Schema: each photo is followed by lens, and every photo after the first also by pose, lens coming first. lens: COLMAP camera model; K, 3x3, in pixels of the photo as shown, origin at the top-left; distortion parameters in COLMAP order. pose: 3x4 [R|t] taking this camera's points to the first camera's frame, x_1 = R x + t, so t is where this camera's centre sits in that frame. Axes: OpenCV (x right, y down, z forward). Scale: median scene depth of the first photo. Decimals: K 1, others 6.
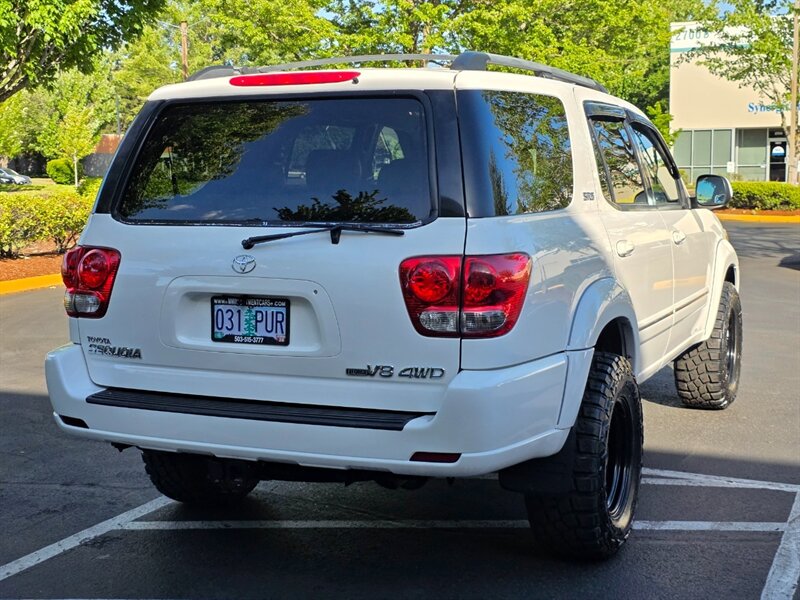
lens RADIAL K [[1124.0, 0, 396.1], [0, 1124.0, 298.0], [0, 0, 1]] dist [0.175875, -0.553618]
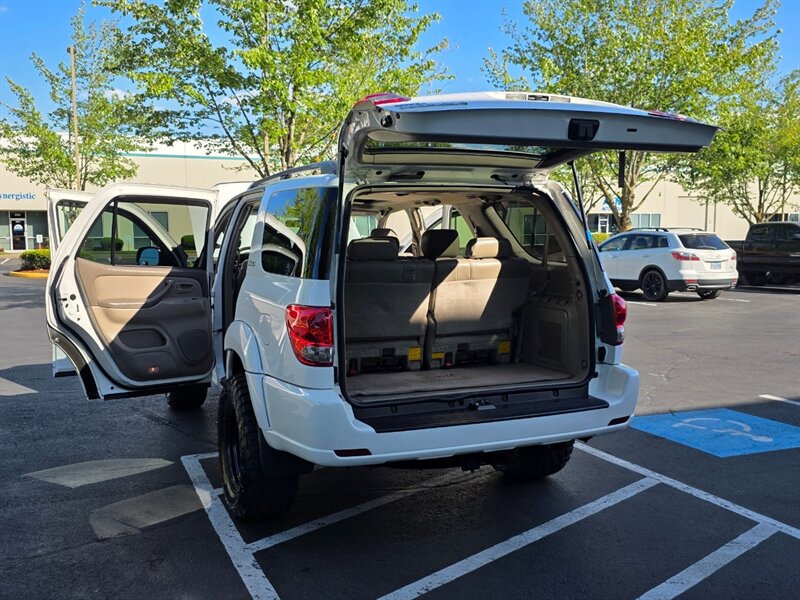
lens RADIAL K [[766.2, 0, 398.4], [0, 766.2, 314.5], [0, 0, 1]] dist [0.058411, -0.001522]
pose [[0.680645, -0.068937, 0.729363, -0.877598], [0.082099, 0.996469, 0.017568, -0.049144], [-0.727999, 0.047922, 0.683901, 0.428730]]
